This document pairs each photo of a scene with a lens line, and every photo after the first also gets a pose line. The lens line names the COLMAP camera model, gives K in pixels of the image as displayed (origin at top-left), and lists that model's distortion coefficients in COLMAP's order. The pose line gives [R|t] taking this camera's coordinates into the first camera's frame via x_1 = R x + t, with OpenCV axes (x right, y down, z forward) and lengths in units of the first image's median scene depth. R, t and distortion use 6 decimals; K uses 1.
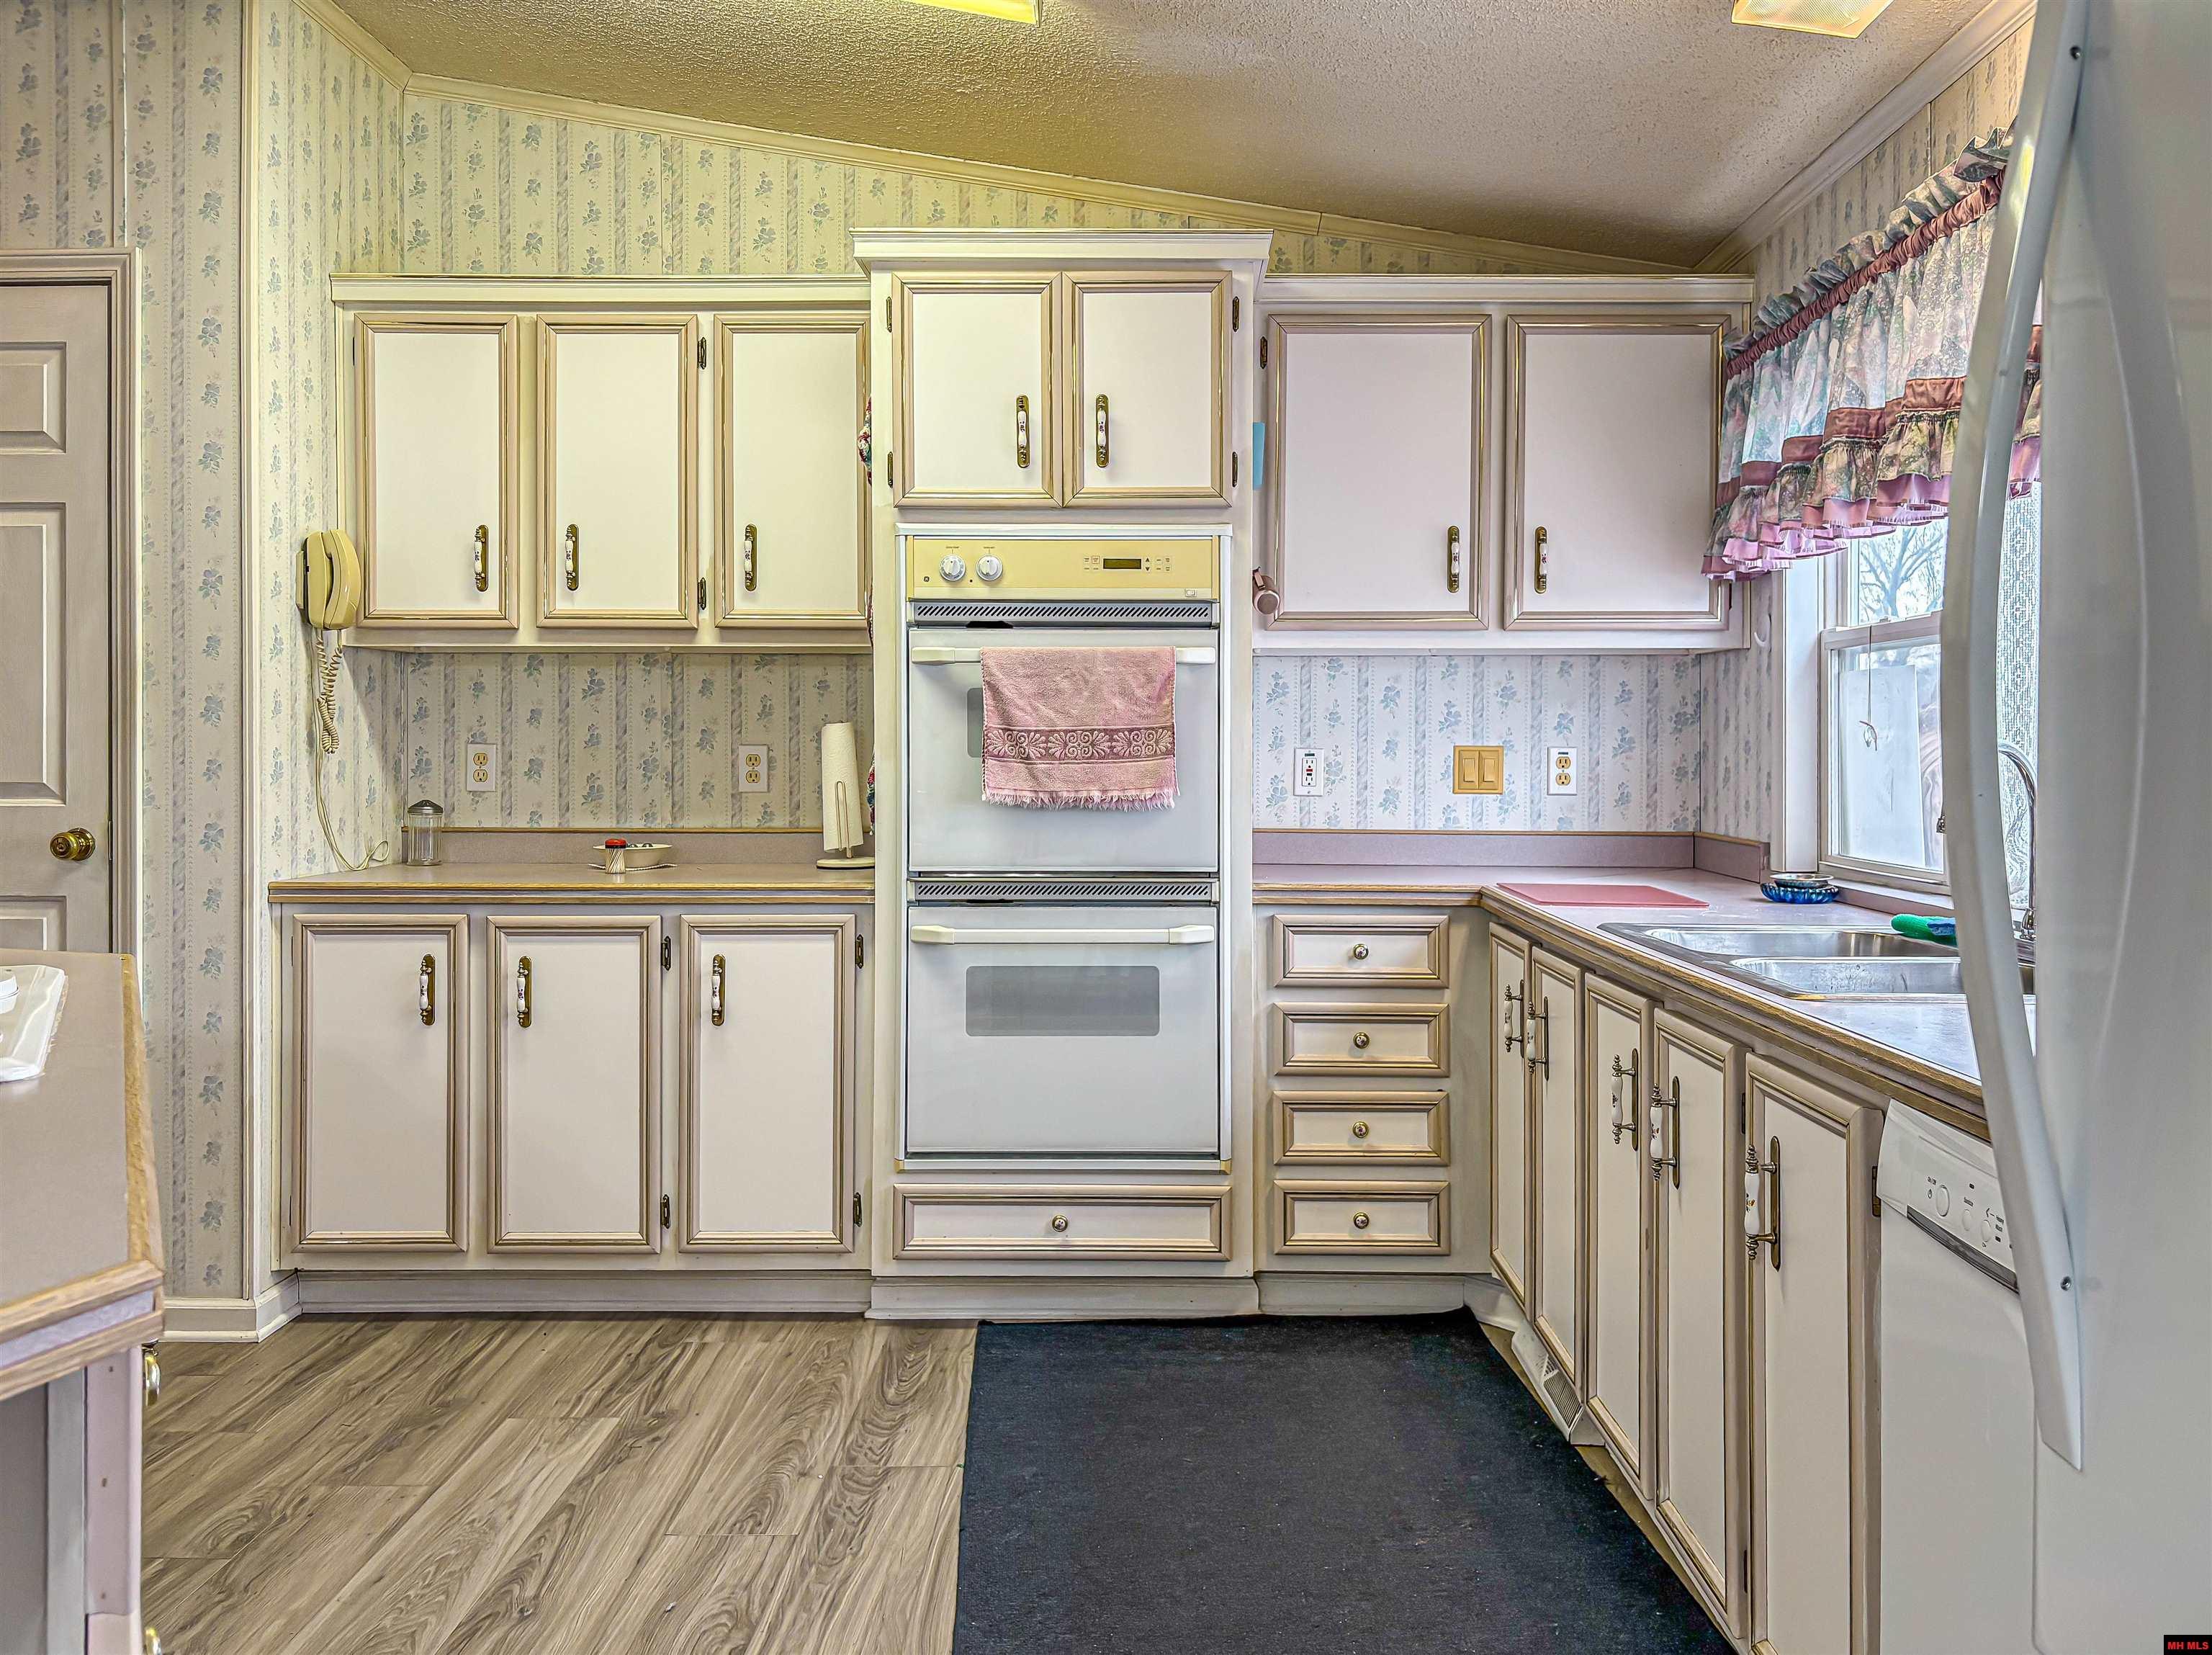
lens RADIAL K [[1695.2, 0, 1132.0], [0, 1695.2, 759.4], [0, 0, 1]] dist [0.045807, -0.005634]
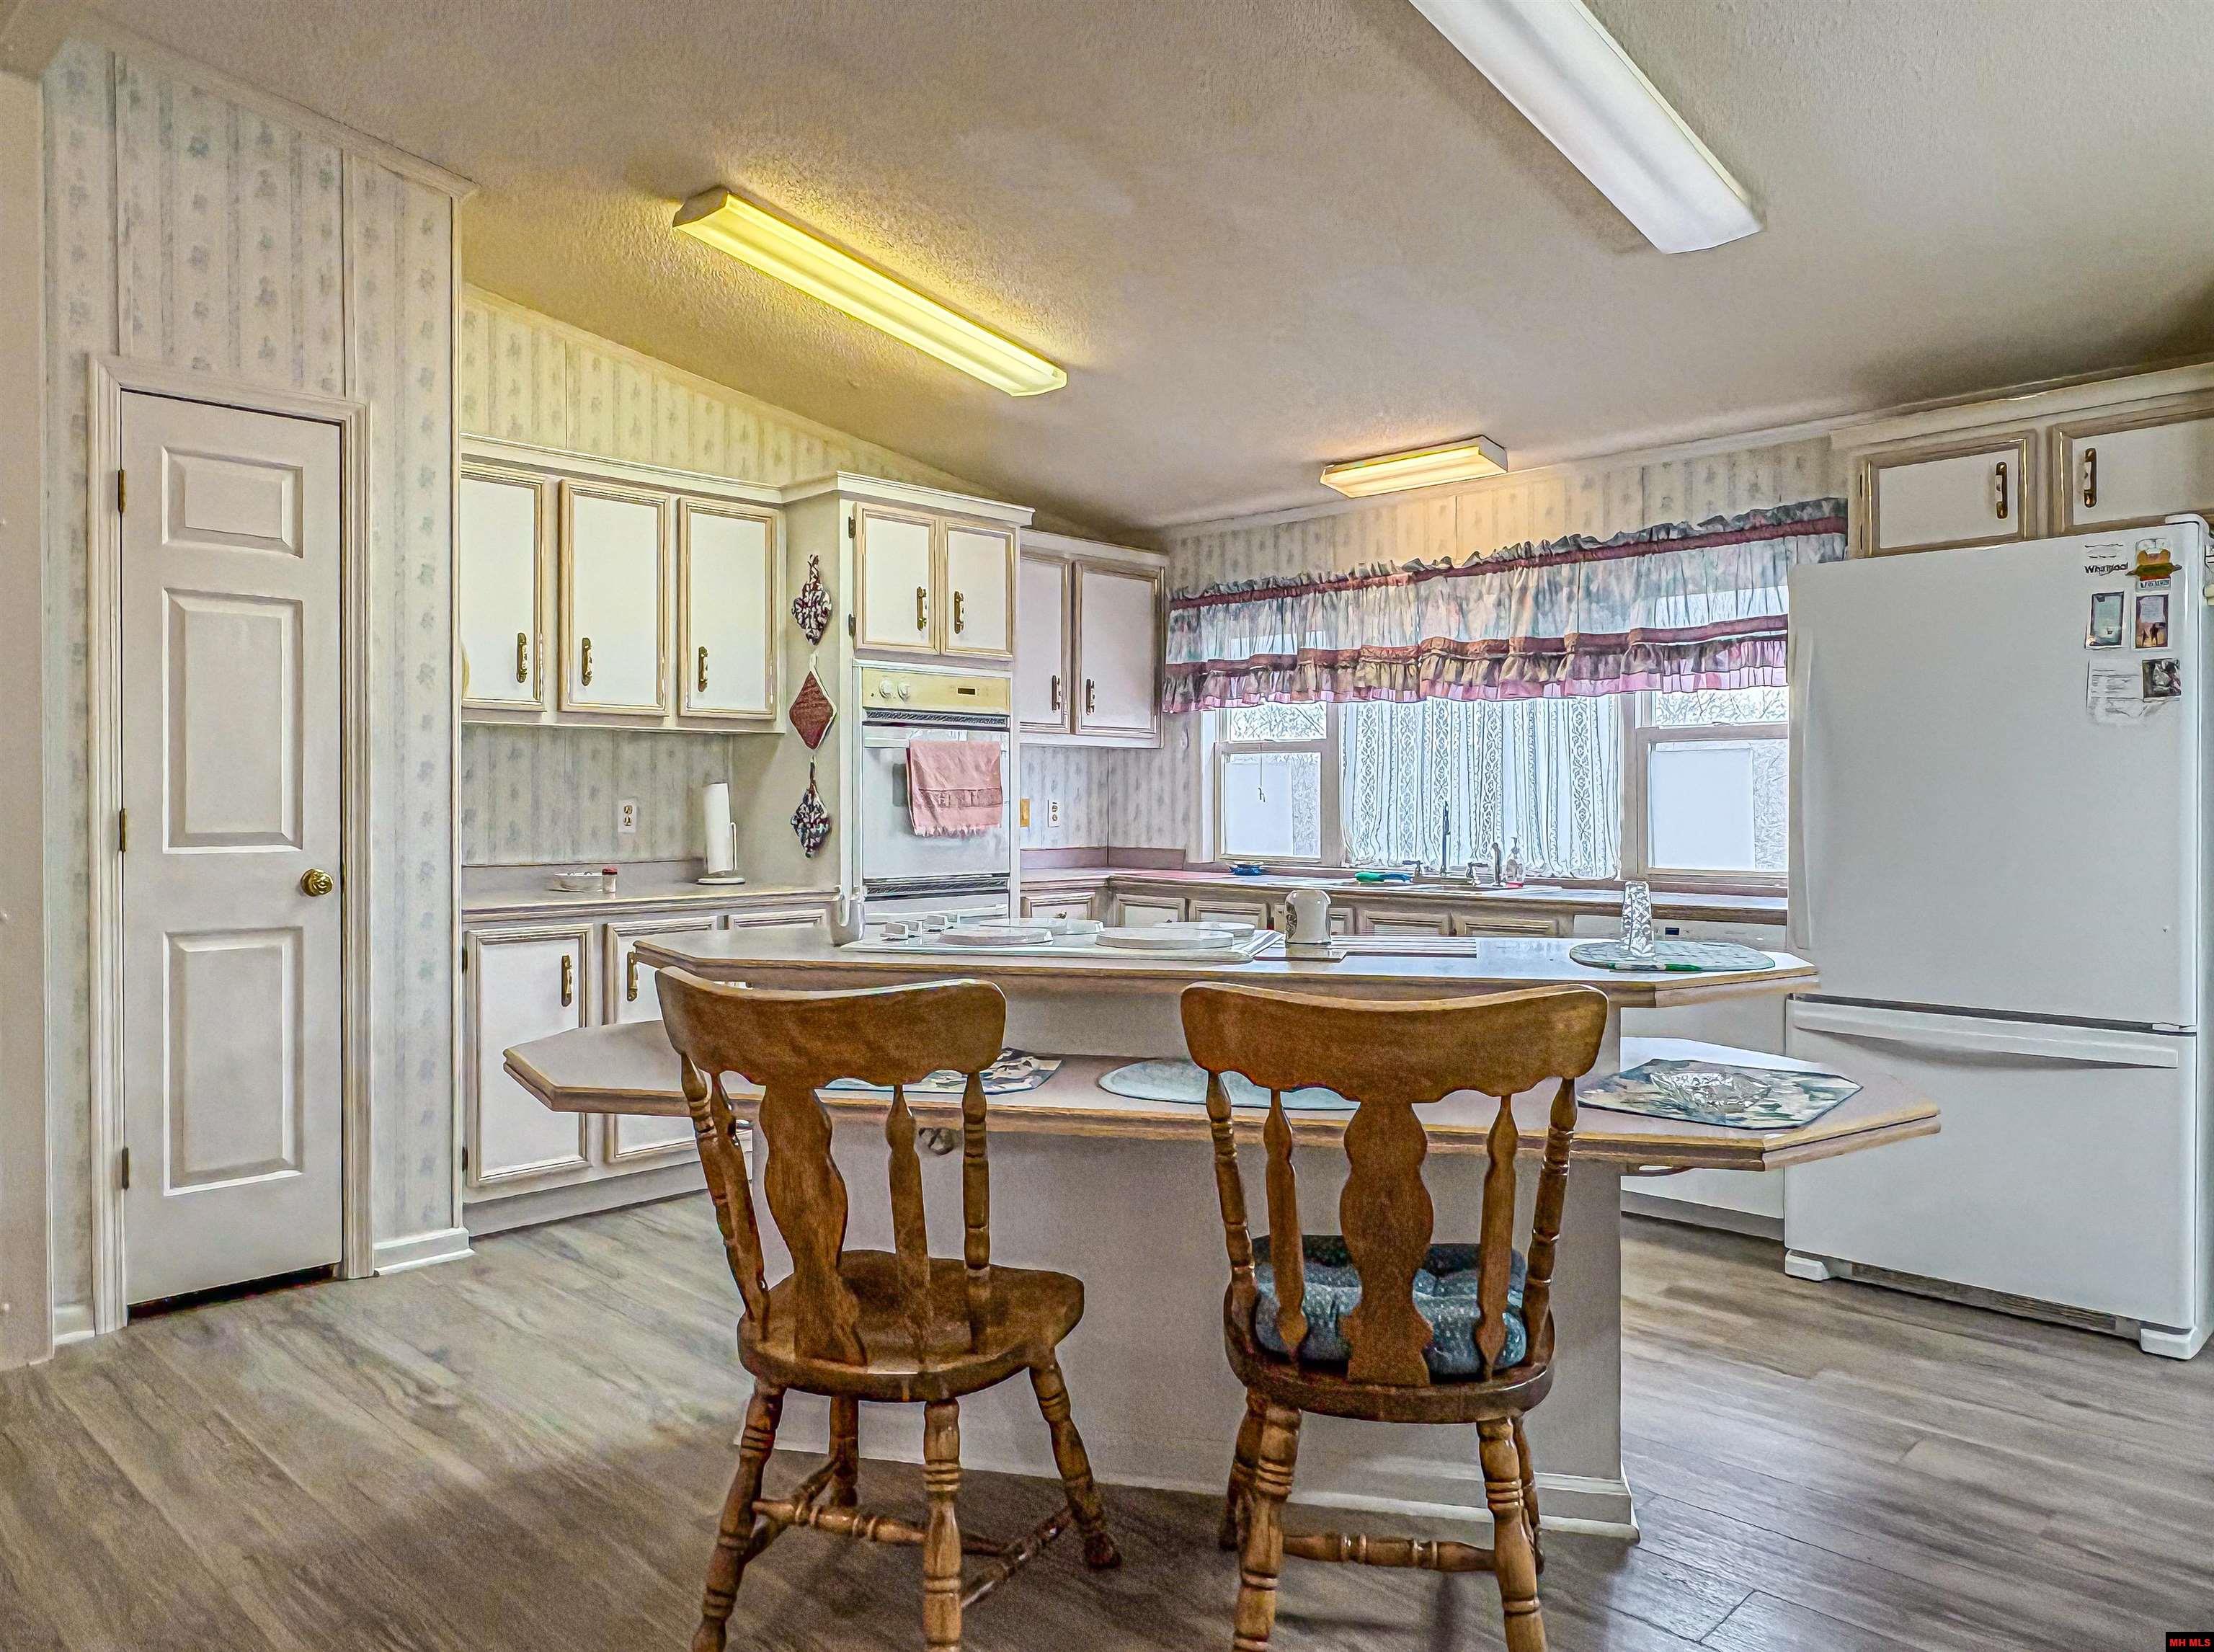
lens RADIAL K [[1498.3, 0, 1106.0], [0, 1498.3, 824.6], [0, 0, 1]] dist [0.002427, 0.001832]
pose [[0.694027, -0.014085, 0.719811, -0.902431], [0.004425, 0.999873, 0.015298, -0.004925], [-0.719936, -0.007432, 0.694001, -0.123524]]
